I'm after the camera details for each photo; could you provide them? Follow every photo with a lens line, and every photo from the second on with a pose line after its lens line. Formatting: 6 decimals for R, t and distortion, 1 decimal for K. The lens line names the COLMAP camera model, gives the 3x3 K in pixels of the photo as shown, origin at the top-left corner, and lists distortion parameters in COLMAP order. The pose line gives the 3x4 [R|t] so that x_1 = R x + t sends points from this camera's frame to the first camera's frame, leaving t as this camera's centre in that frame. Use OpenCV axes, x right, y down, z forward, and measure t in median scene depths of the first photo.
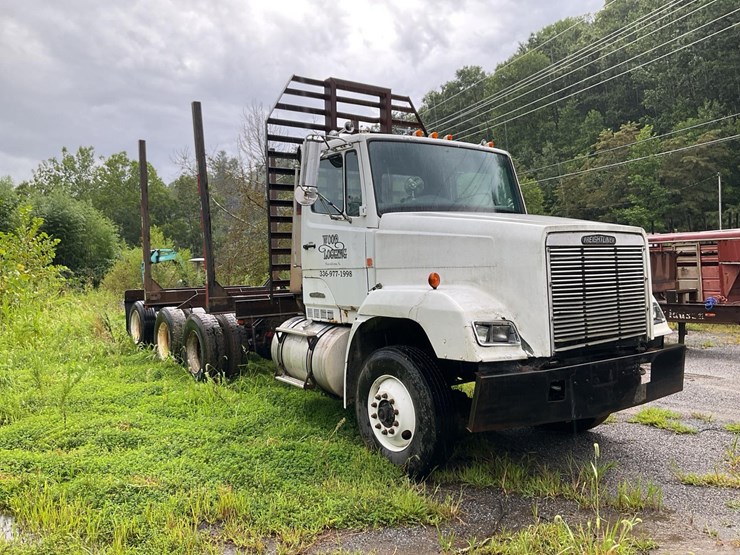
lens RADIAL K [[609.7, 0, 370.1], [0, 609.7, 256.1], [0, 0, 1]] dist [0.093971, -0.170295]
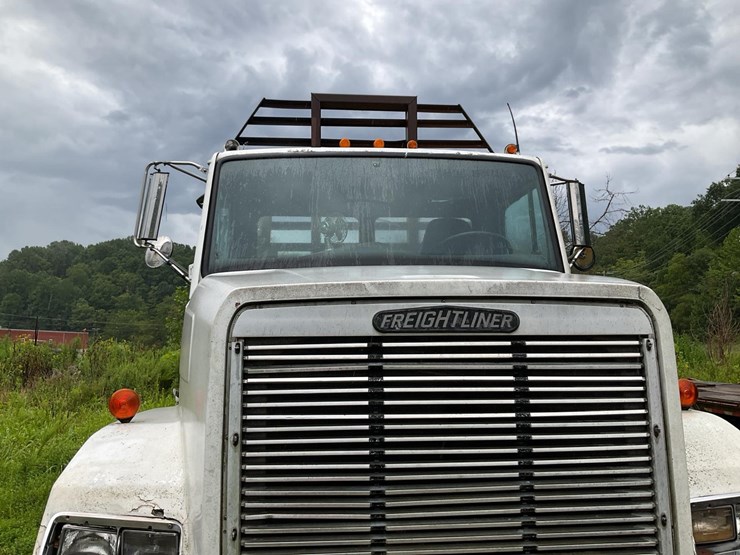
lens RADIAL K [[609.7, 0, 361.8], [0, 609.7, 271.3], [0, 0, 1]] dist [0.093971, -0.170295]
pose [[0.859796, -0.044977, -0.508652, 0.514042], [-0.005291, 0.995275, -0.096951, -0.019505], [0.510610, 0.086050, 0.855496, 0.642865]]
